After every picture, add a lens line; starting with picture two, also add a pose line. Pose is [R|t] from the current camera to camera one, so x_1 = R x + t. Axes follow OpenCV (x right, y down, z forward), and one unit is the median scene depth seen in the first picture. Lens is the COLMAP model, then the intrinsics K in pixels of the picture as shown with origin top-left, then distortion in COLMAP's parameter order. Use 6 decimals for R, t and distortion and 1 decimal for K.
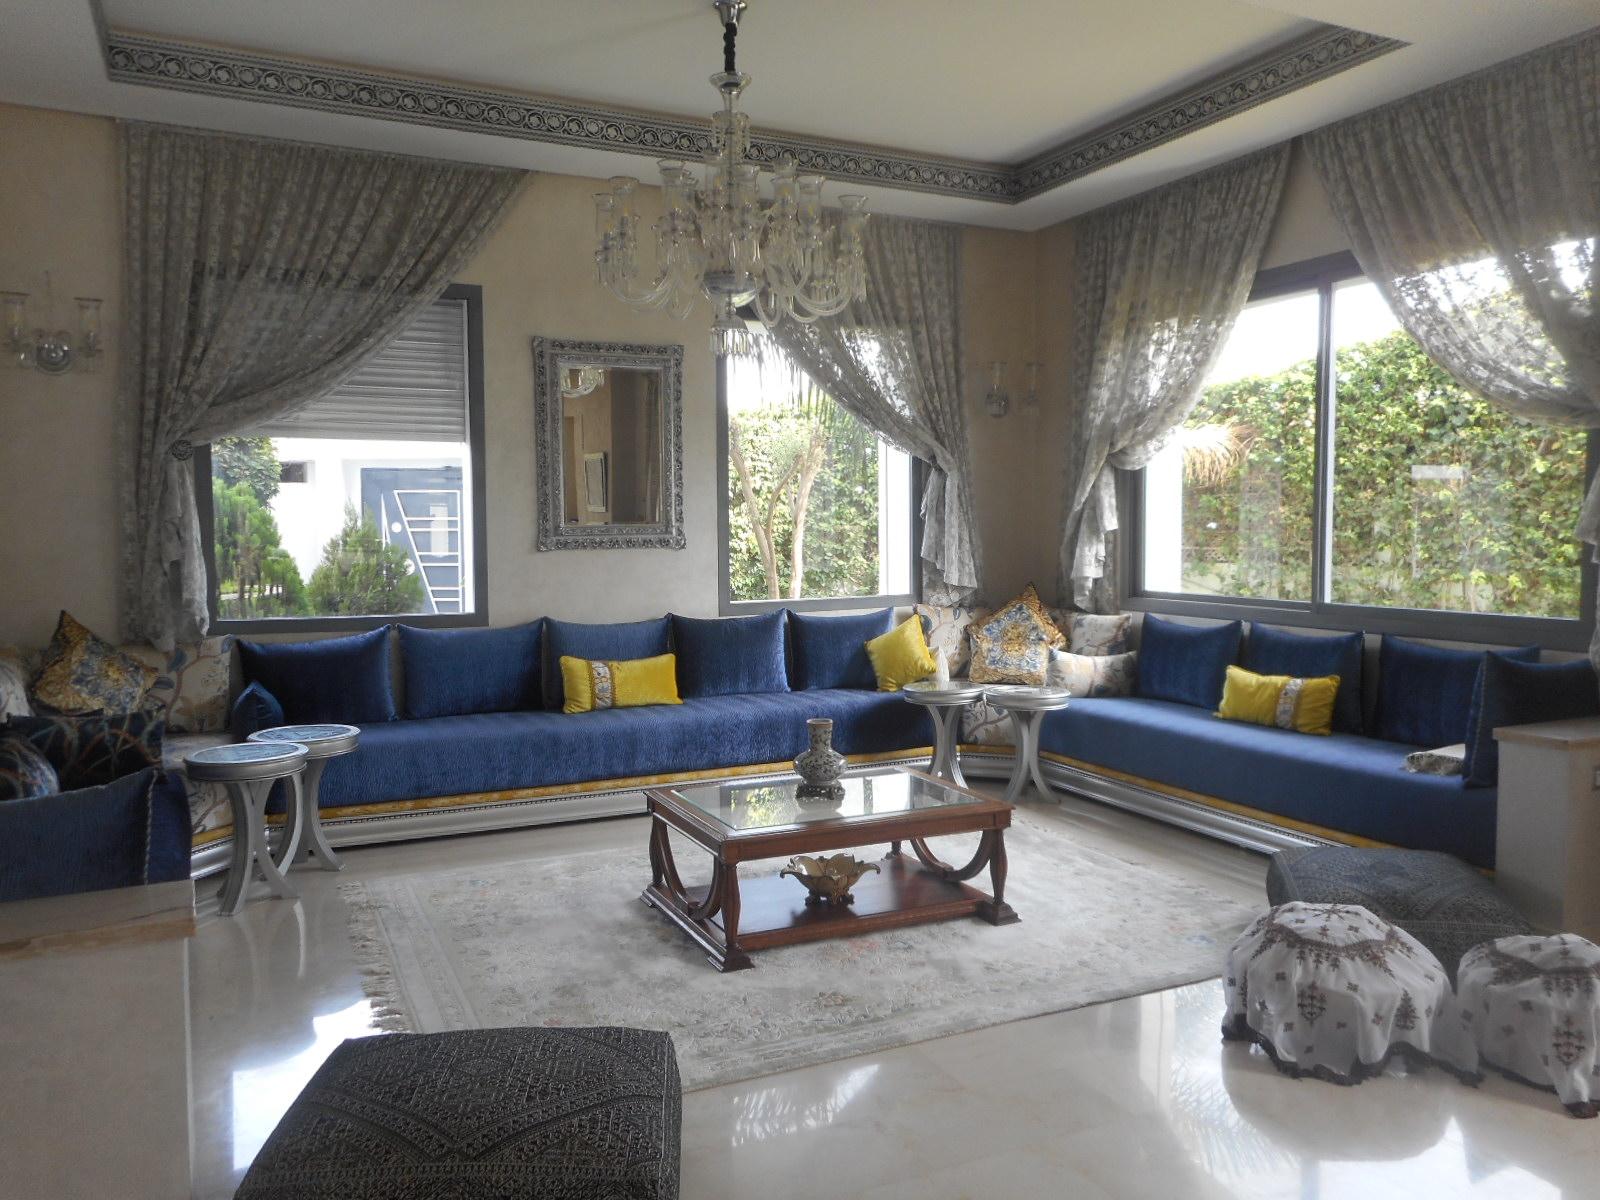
lens RADIAL K [[1196.6, 0, 800.5], [0, 1196.6, 601.4], [0, 0, 1]] dist [0.003043, -0.006709]
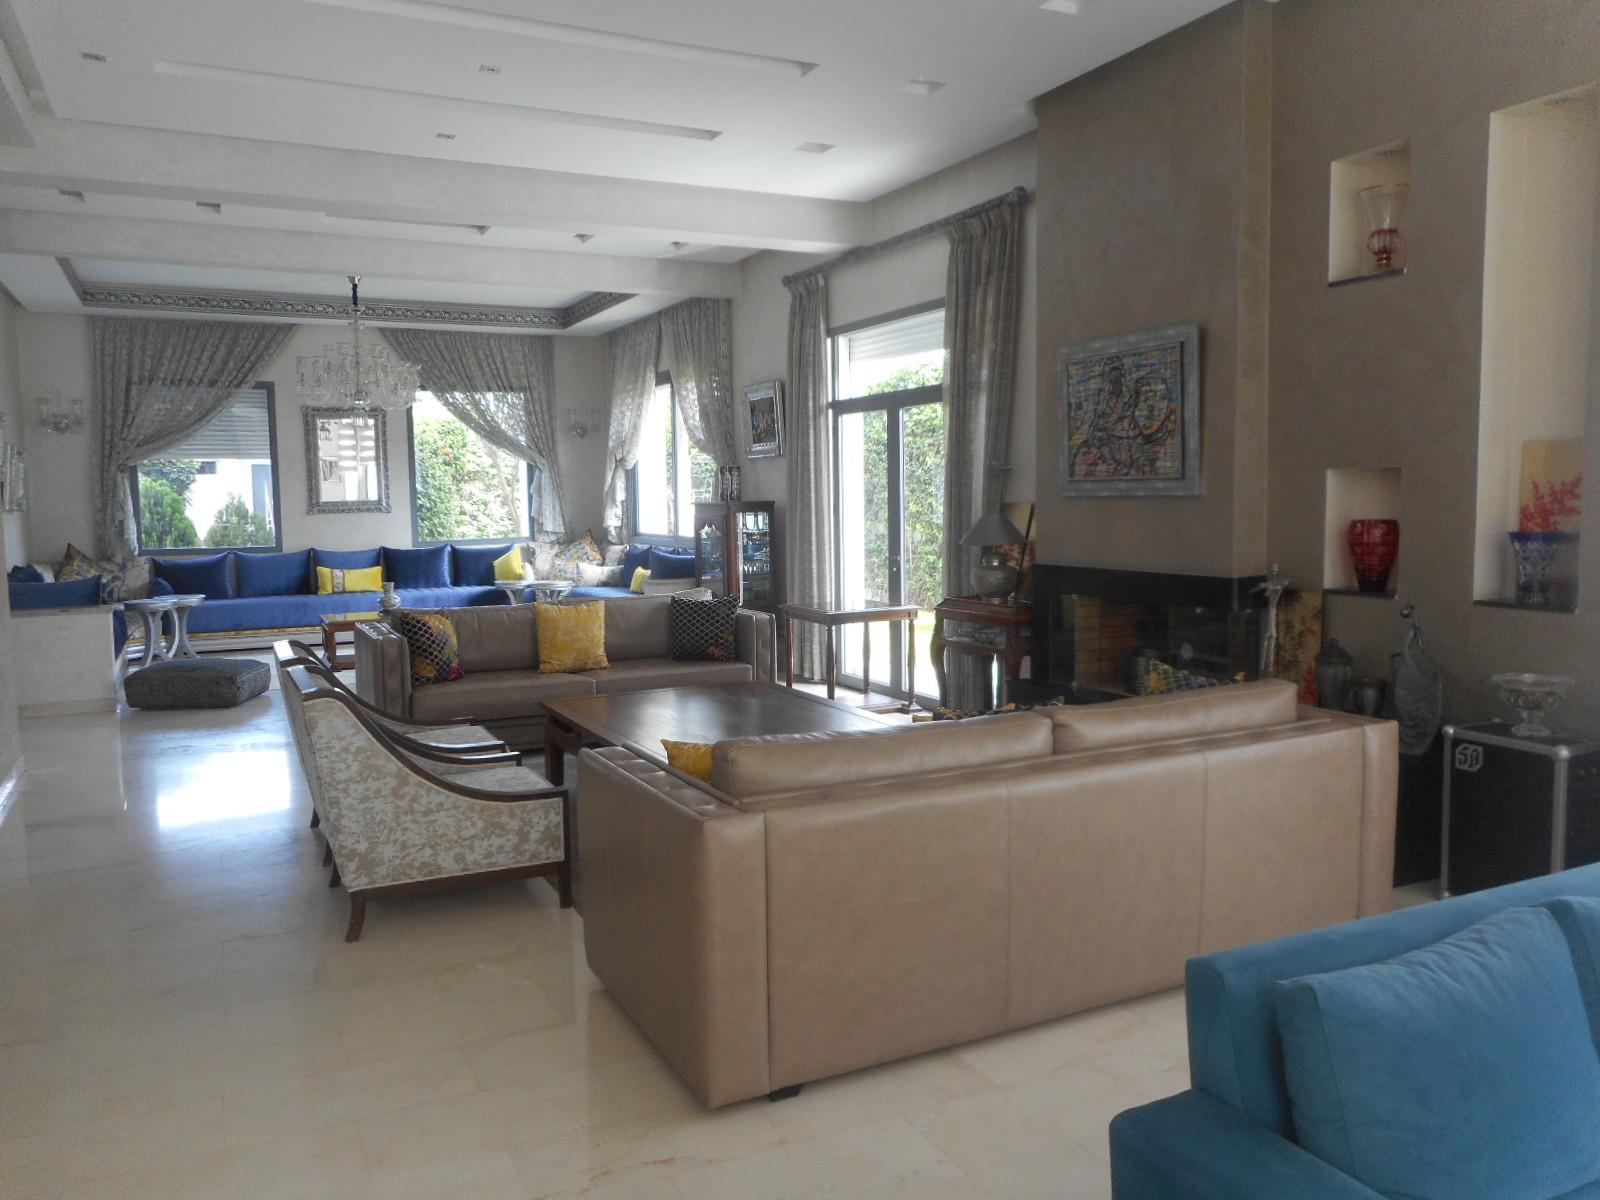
lens RADIAL K [[1196.6, 0, 799.8], [0, 1196.6, 598.1], [0, 0, 1]] dist [0.003043, -0.006709]
pose [[0.999917, -0.010222, 0.007818, 0.633059], [0.010025, 0.999639, 0.024918, 0.060214], [-0.008070, -0.024838, 0.999659, -1.082917]]
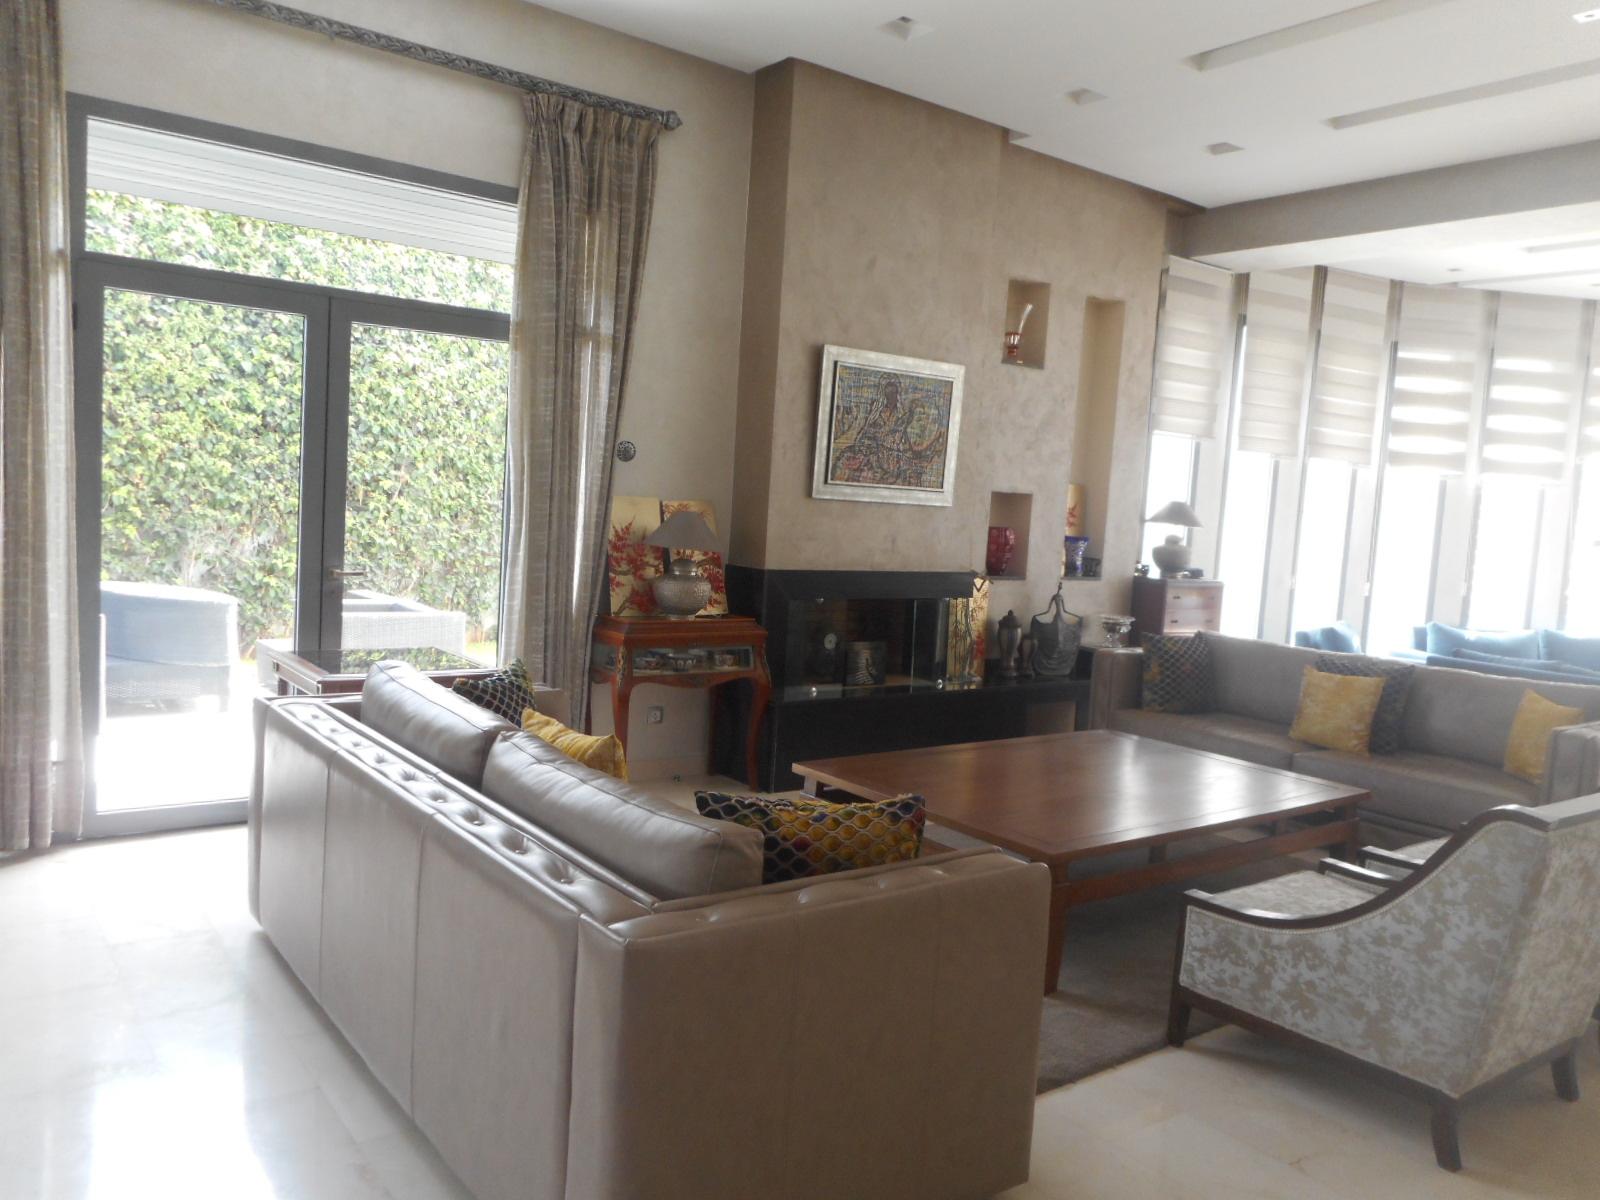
lens RADIAL K [[1196.6, 0, 799.7], [0, 1196.6, 601.8], [0, 0, 1]] dist [0.003043, -0.006709]
pose [[-0.208203, -0.099201, 0.973042, -0.420073], [-0.000222, 0.994848, 0.101377, -0.046662], [-0.978086, 0.020891, -0.207153, 0.696054]]
